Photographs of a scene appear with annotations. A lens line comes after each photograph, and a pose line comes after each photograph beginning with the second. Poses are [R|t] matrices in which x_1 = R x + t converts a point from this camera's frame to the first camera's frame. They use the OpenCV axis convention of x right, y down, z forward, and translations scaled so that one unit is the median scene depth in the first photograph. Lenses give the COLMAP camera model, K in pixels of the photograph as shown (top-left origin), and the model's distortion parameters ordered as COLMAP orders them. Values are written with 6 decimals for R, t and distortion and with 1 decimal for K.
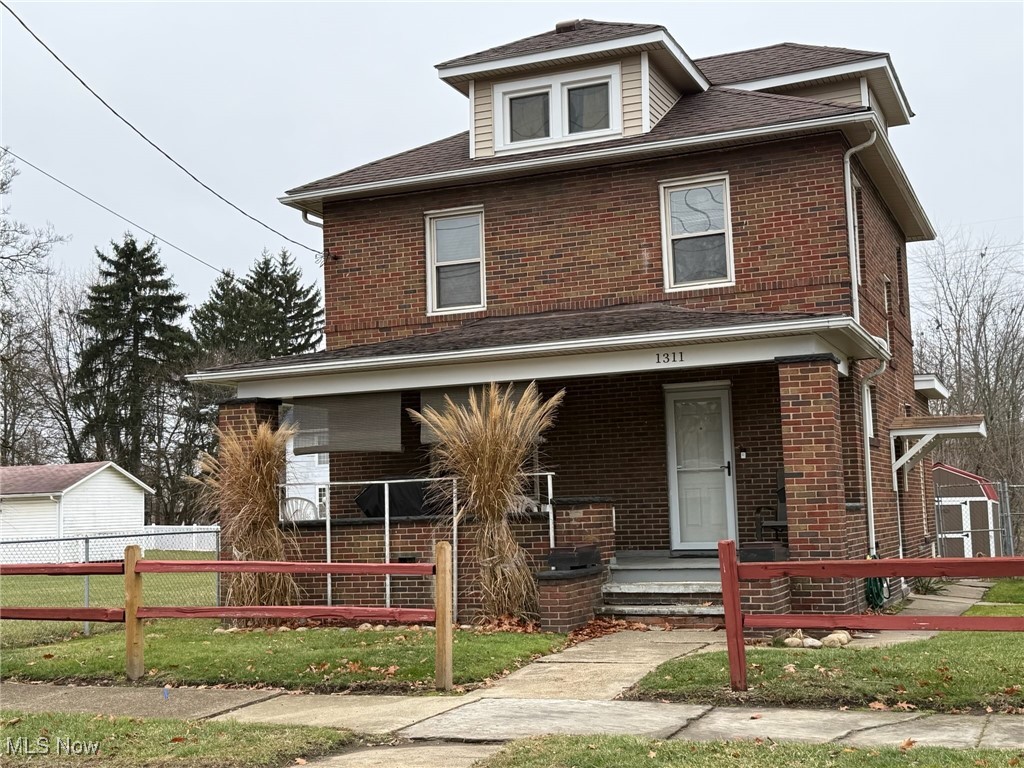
lens RADIAL K [[1305.0, 0, 511.2], [0, 1305.0, 385.4], [0, 0, 1]] dist [0.110601, 0.000000]
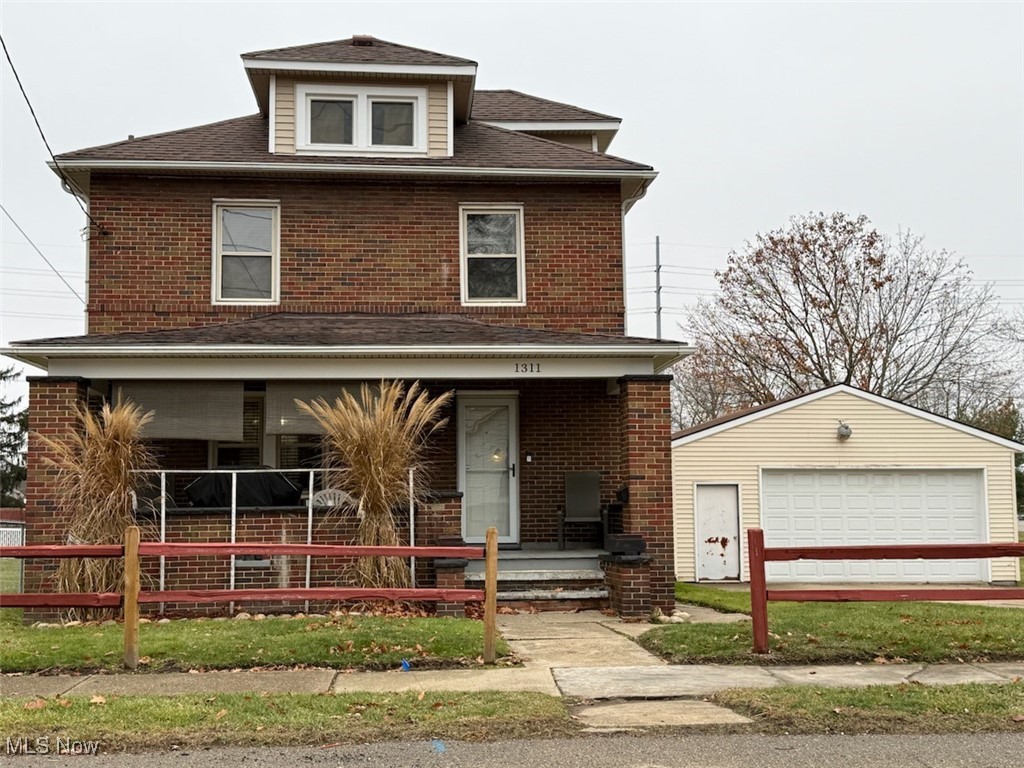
lens RADIAL K [[1305.0, 0, 510.9], [0, 1305.0, 382.1], [0, 0, 1]] dist [0.110601, 0.000000]
pose [[0.883791, 0.068316, 0.462868, -0.342044], [-0.064156, 0.997633, -0.024746, 0.016071], [-0.463462, -0.007826, 0.886082, 0.022261]]
